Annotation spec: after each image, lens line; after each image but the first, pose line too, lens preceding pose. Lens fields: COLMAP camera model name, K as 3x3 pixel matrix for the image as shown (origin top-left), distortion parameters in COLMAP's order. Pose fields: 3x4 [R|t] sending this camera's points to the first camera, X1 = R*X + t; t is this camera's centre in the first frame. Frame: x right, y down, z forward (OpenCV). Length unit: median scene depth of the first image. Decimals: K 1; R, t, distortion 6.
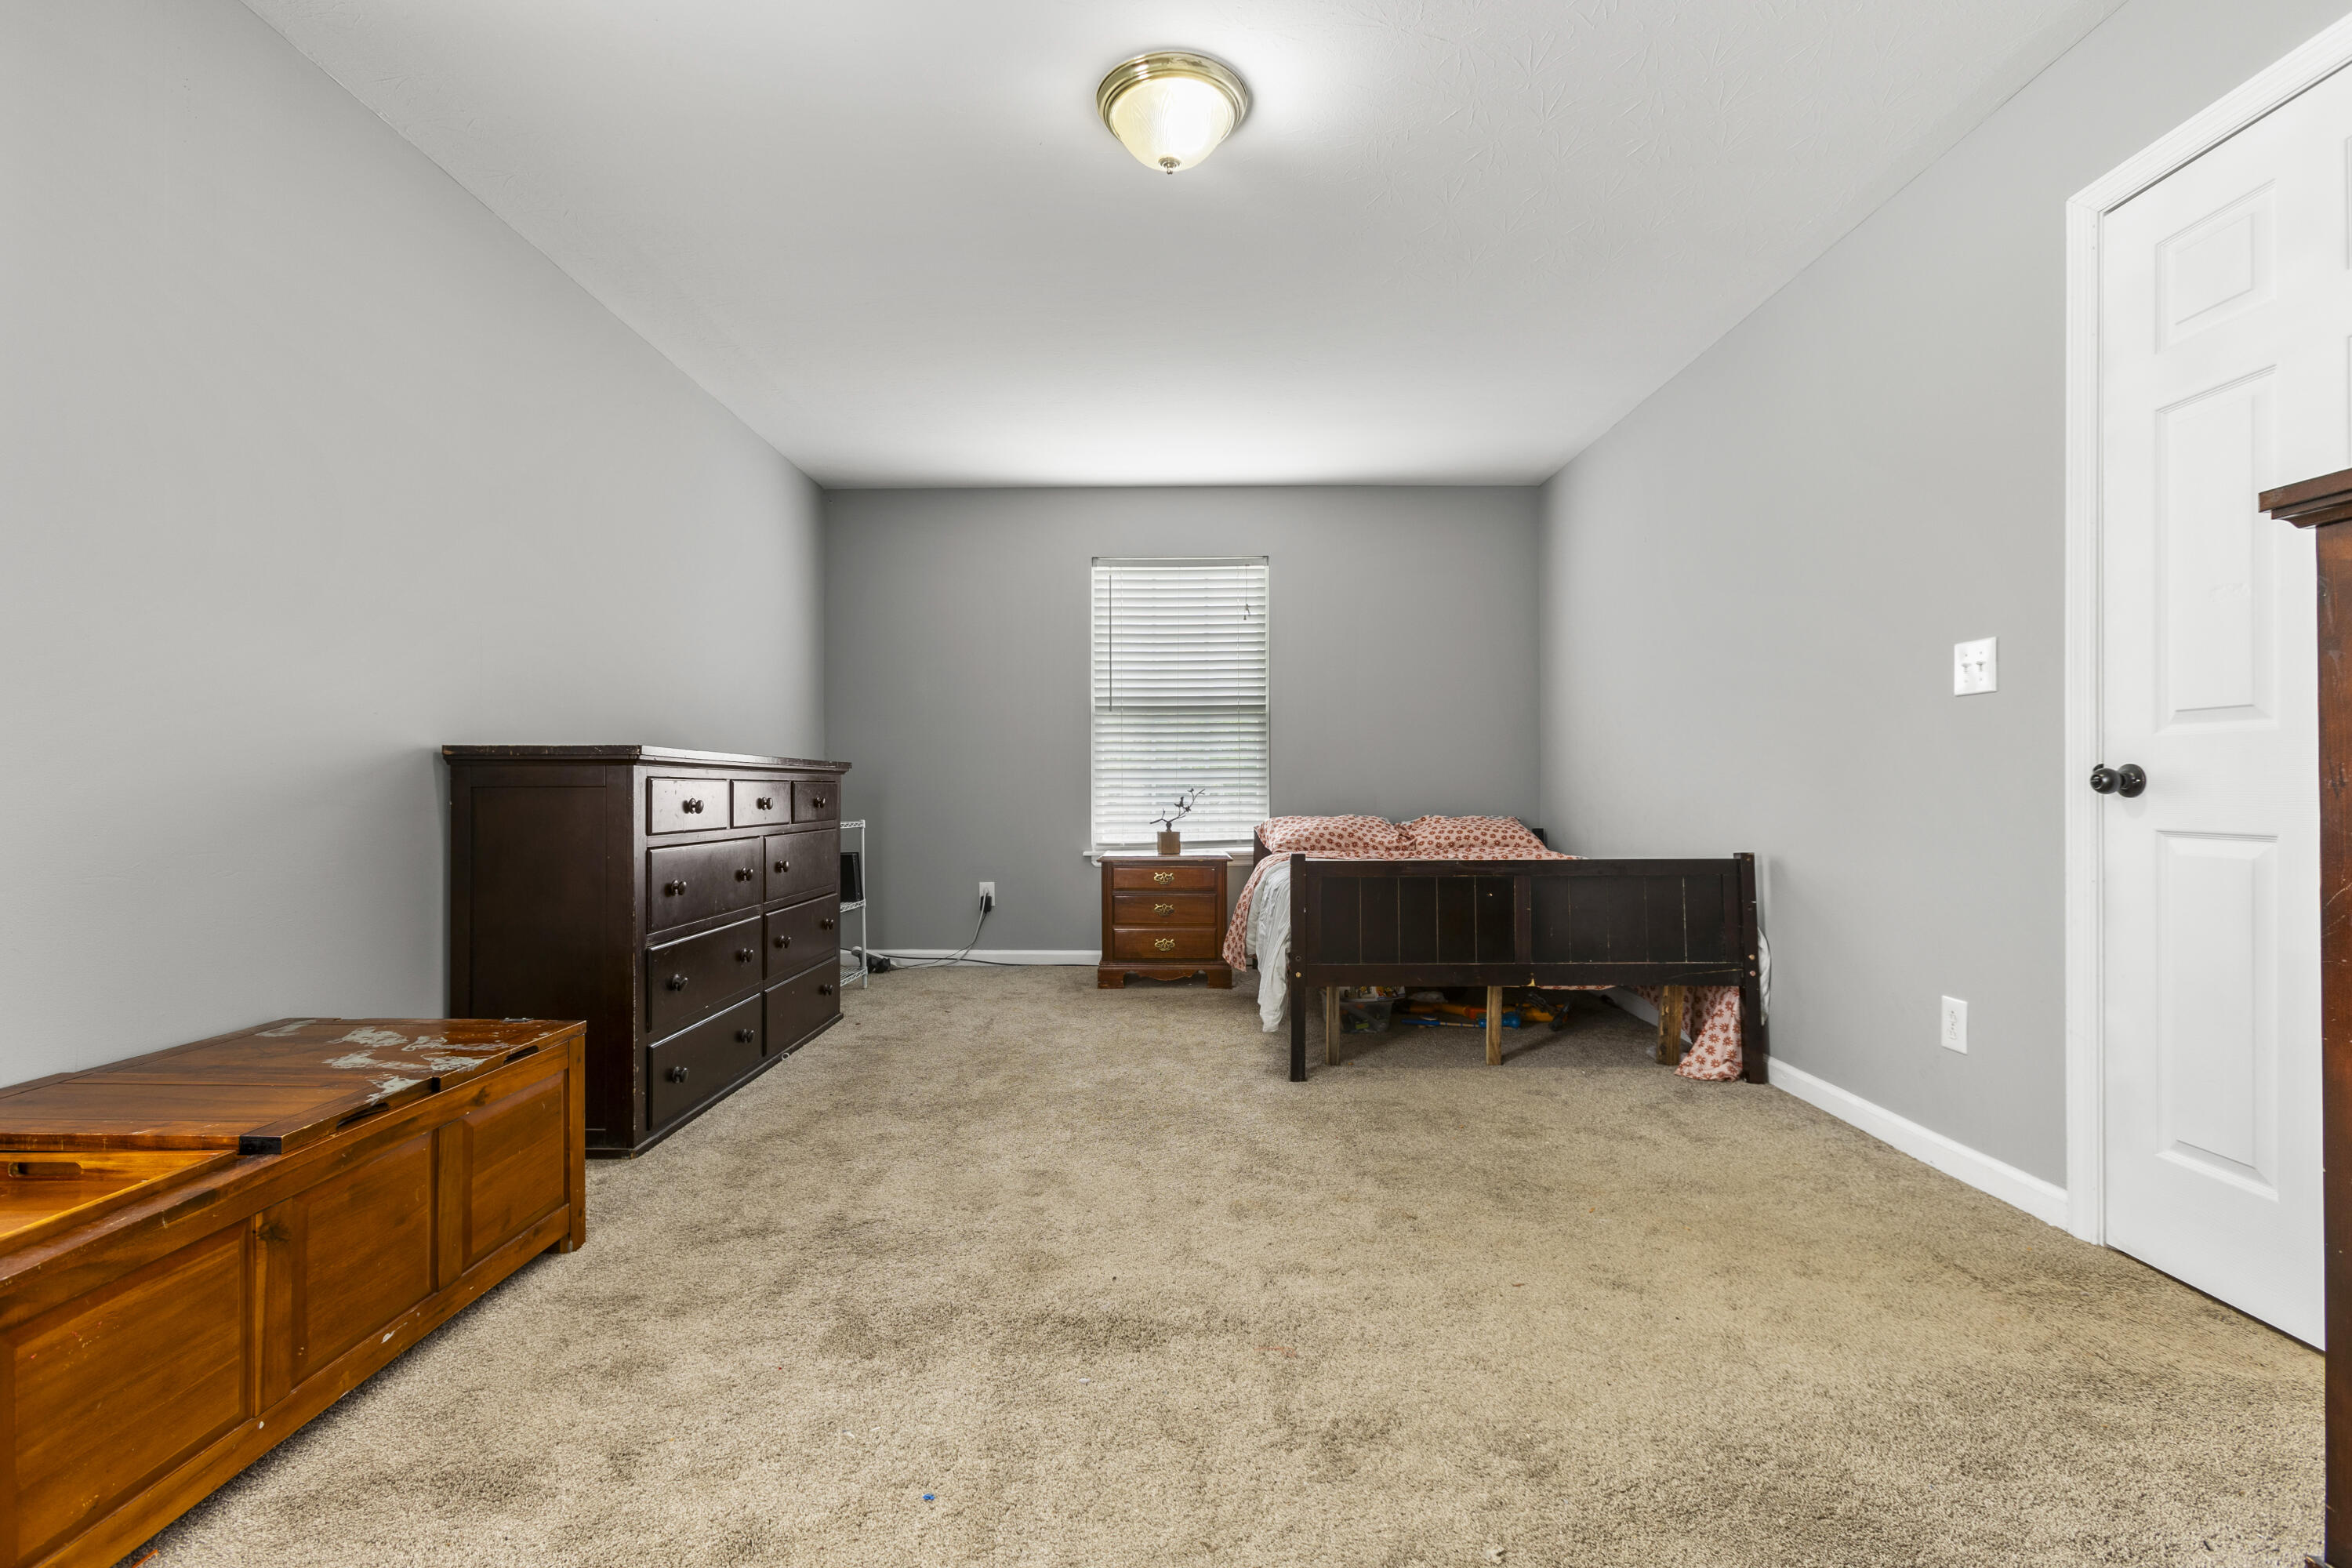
lens RADIAL K [[1060.7, 0, 1169.3], [0, 1060.7, 776.5], [0, 0, 1]] dist [-0.001915, -0.000184]
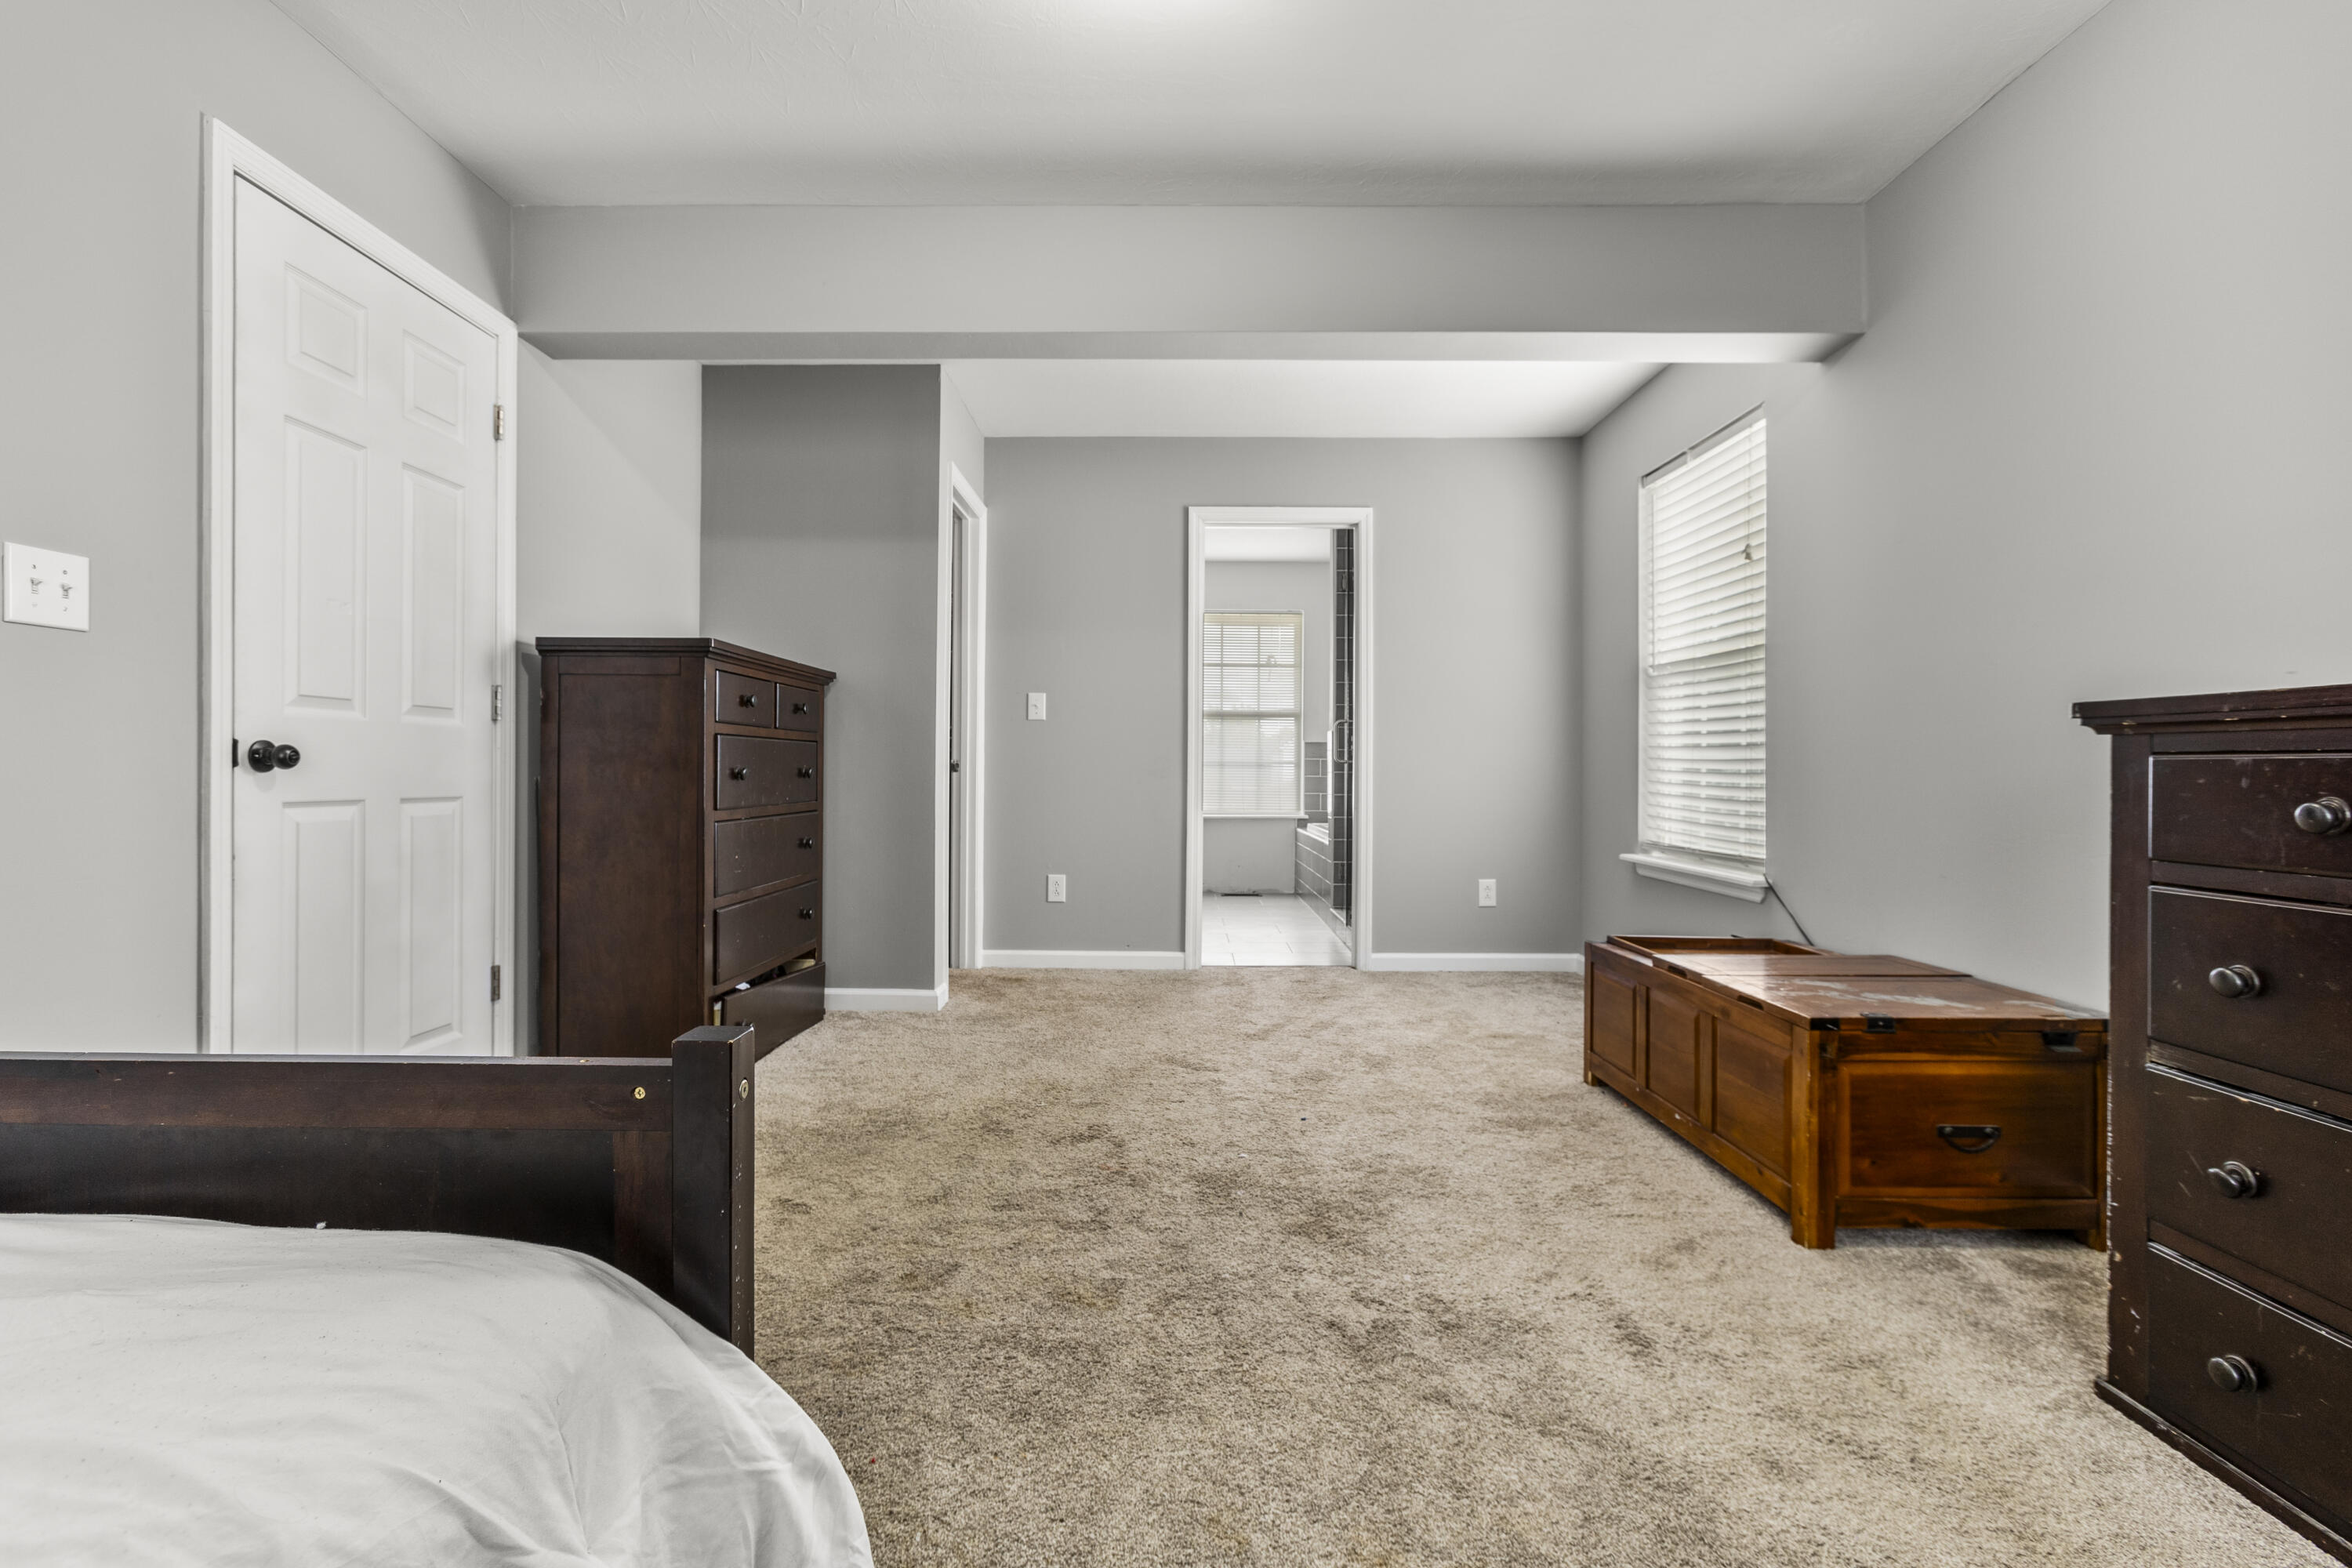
lens RADIAL K [[1060.7, 0, 1169.3], [0, 1060.7, 776.5], [0, 0, 1]] dist [-0.001915, -0.000184]
pose [[-0.999840, -0.008414, -0.015812, 0.035200], [-0.008370, 0.999961, -0.002862, 0.017175], [0.015836, -0.002729, -0.999871, 1.785260]]
